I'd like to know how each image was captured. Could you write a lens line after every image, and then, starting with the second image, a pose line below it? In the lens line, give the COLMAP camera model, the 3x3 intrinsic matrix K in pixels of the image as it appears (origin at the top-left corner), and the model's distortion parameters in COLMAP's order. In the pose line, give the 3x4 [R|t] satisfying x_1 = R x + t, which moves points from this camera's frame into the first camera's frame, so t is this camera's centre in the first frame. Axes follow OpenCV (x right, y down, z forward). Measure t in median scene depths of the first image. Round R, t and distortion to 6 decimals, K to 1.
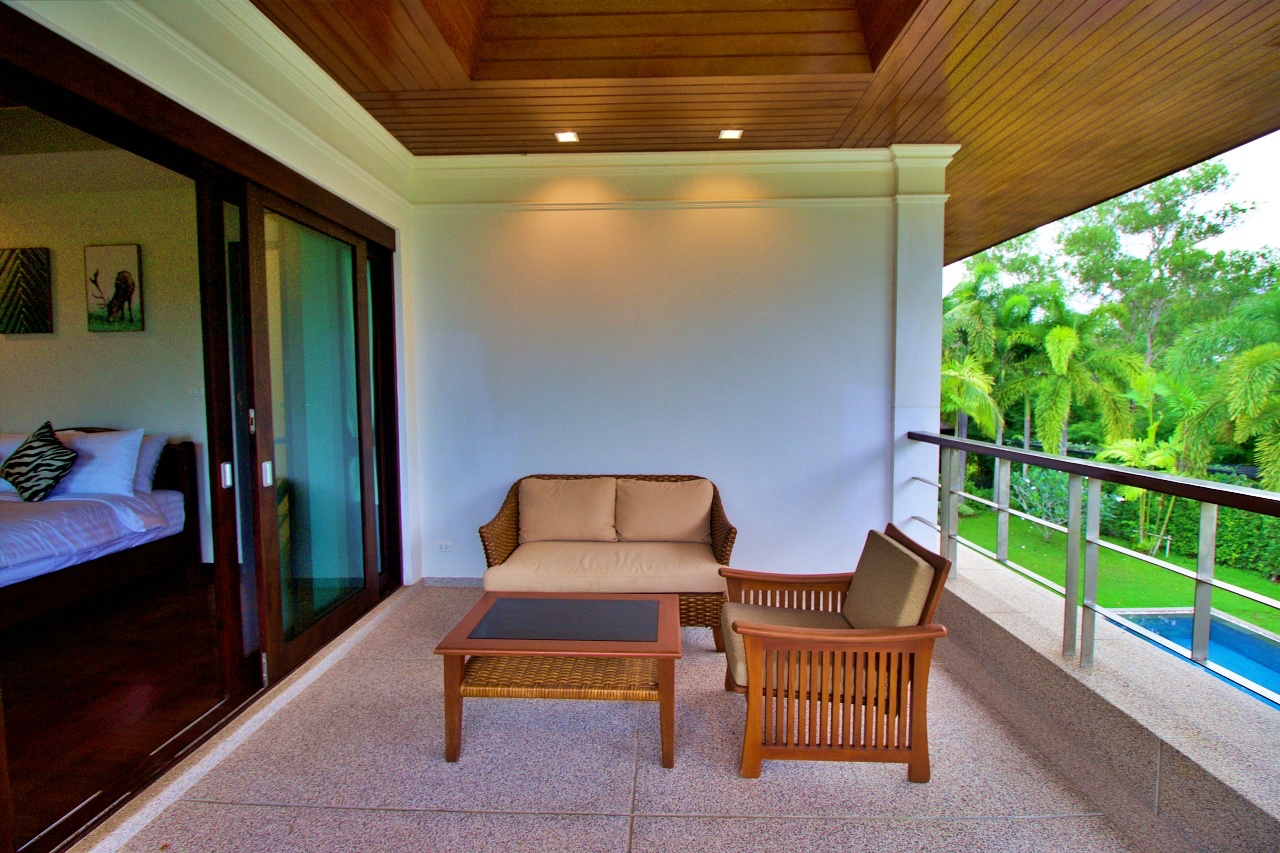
lens RADIAL K [[589.8, 0, 645.4], [0, 589.8, 421.2], [0, 0, 1]] dist [-0.002264, -0.013073]
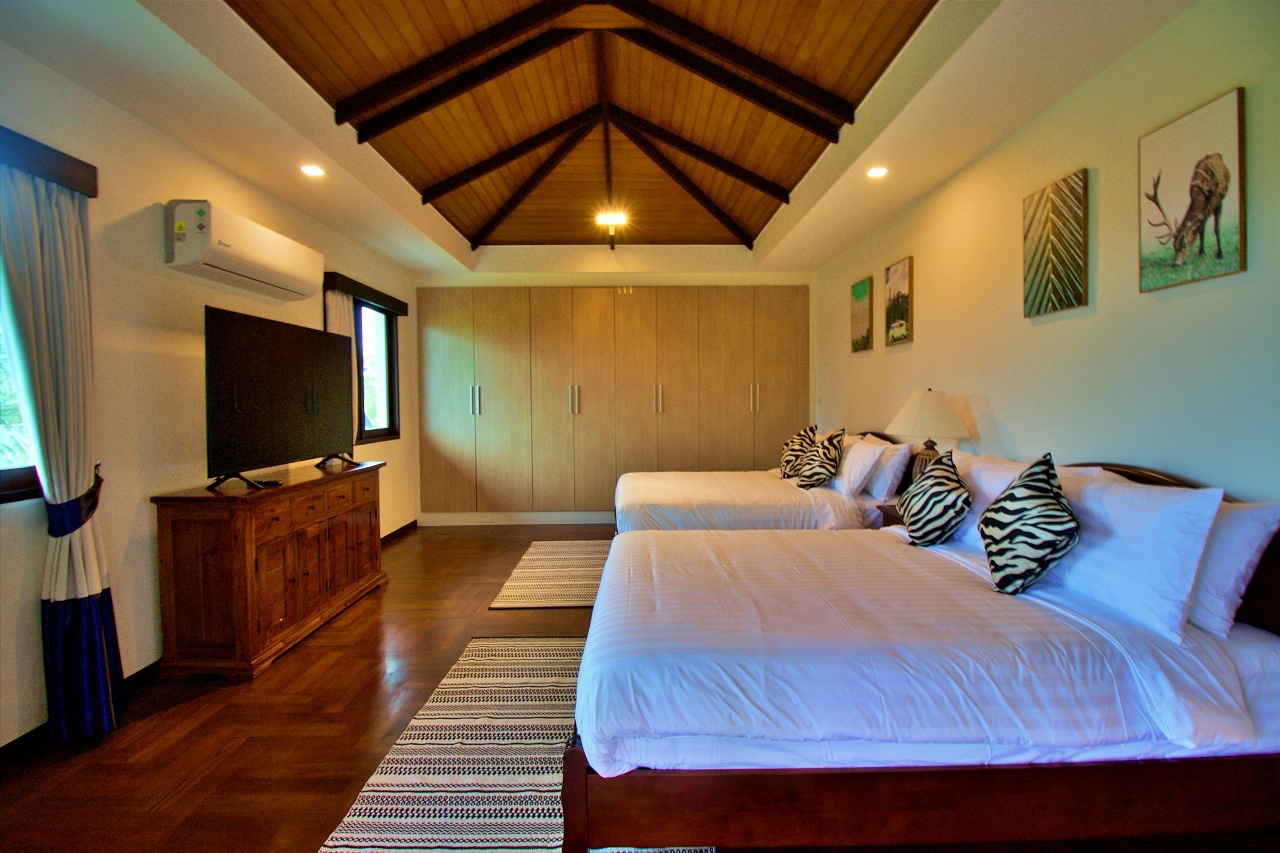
lens RADIAL K [[589.8, 0, 645.4], [0, 589.8, 421.2], [0, 0, 1]] dist [-0.002264, -0.013073]
pose [[0.039068, 0.038998, -0.998475, -0.453458], [-0.046644, 0.998220, 0.037163, -0.033067], [0.998147, 0.045121, 0.040817, 0.560271]]
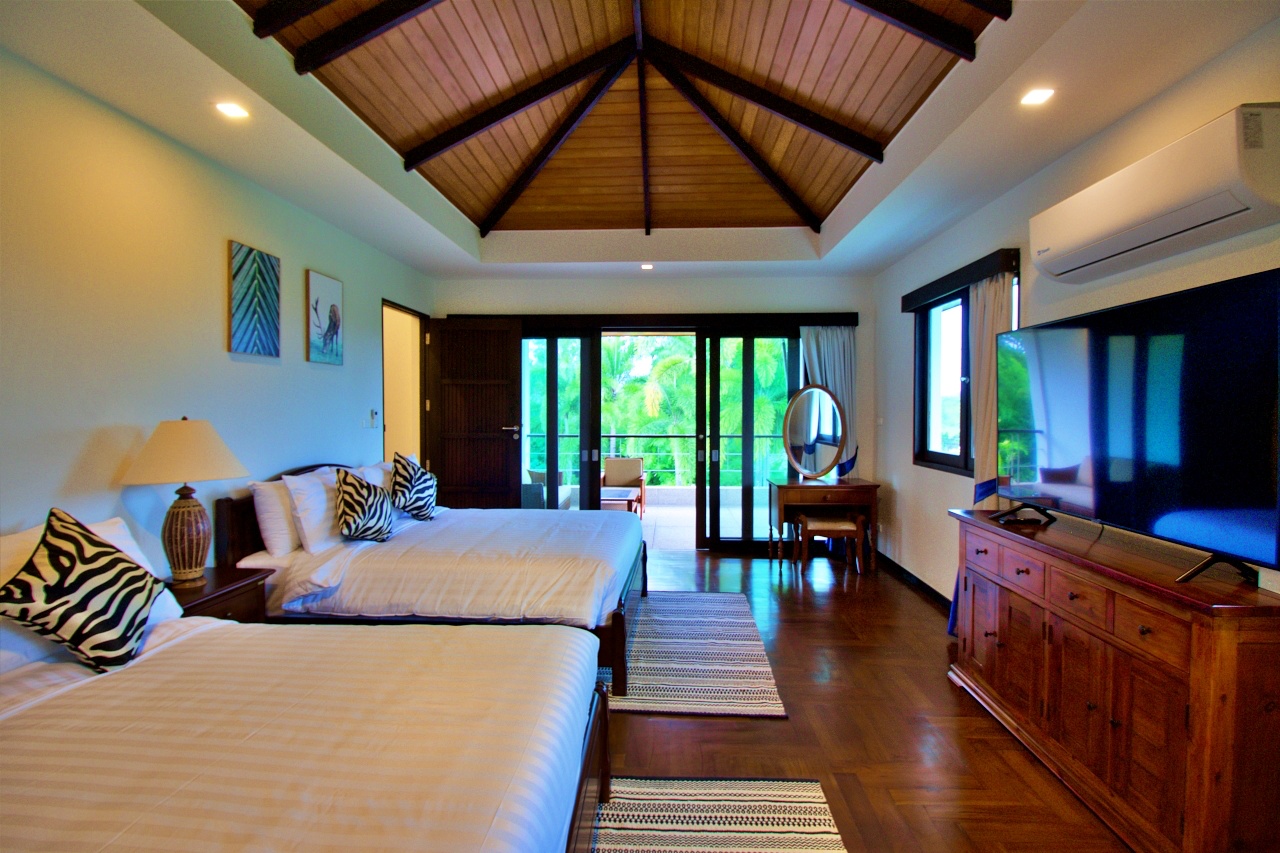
lens RADIAL K [[589.8, 0, 645.4], [0, 589.8, 421.2], [0, 0, 1]] dist [-0.002264, -0.013073]
pose [[0.022955, -0.015850, 0.999611, -2.054883], [0.055400, 0.998358, 0.014558, -0.046227], [-0.998200, 0.055044, 0.023795, 0.490506]]
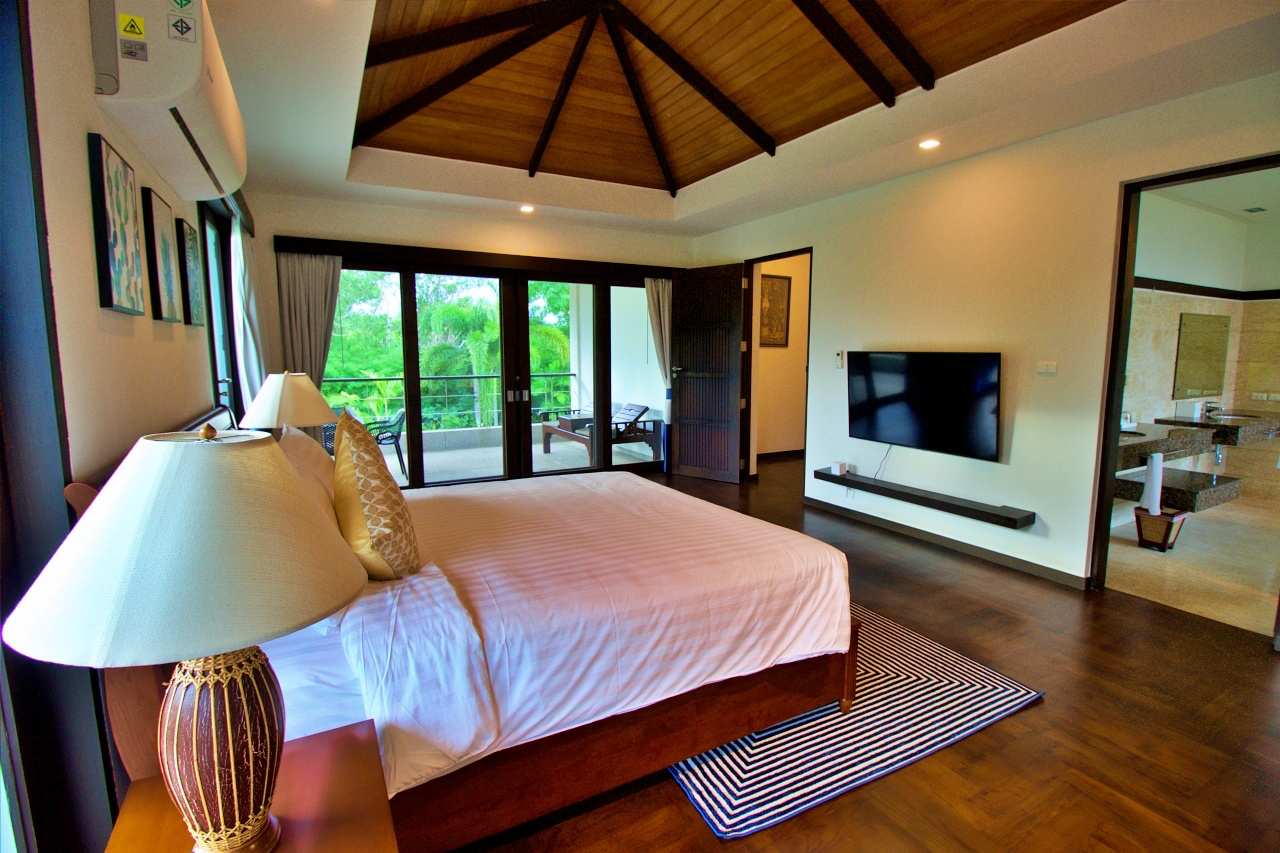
lens RADIAL K [[580.8, 0, 640.0], [0, 580.8, 426.5], [0, 0, 1]] dist [-0.002291, -0.011648]
pose [[-0.489159, -0.112139, 0.864956, -2.049285], [0.049339, 0.986555, 0.155807, -0.079108], [-0.870798, 0.118890, -0.477049, 0.991203]]
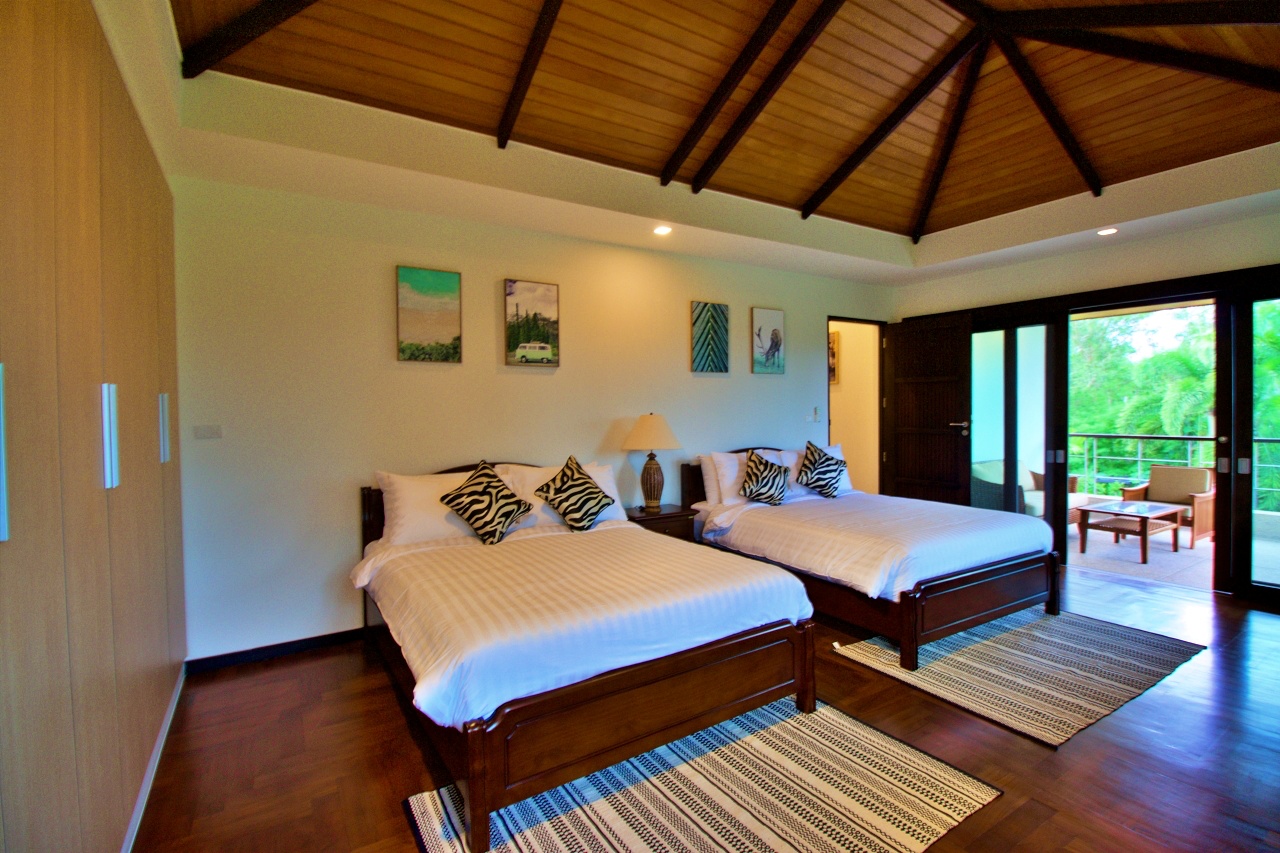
lens RADIAL K [[589.8, 0, 645.4], [0, 589.8, 421.2], [0, 0, 1]] dist [-0.002264, -0.013073]
pose [[0.832144, -0.015654, 0.554339, -2.056248], [0.038820, 0.998794, -0.030069, -0.018602], [-0.553199, 0.046541, 0.831748, 0.052770]]
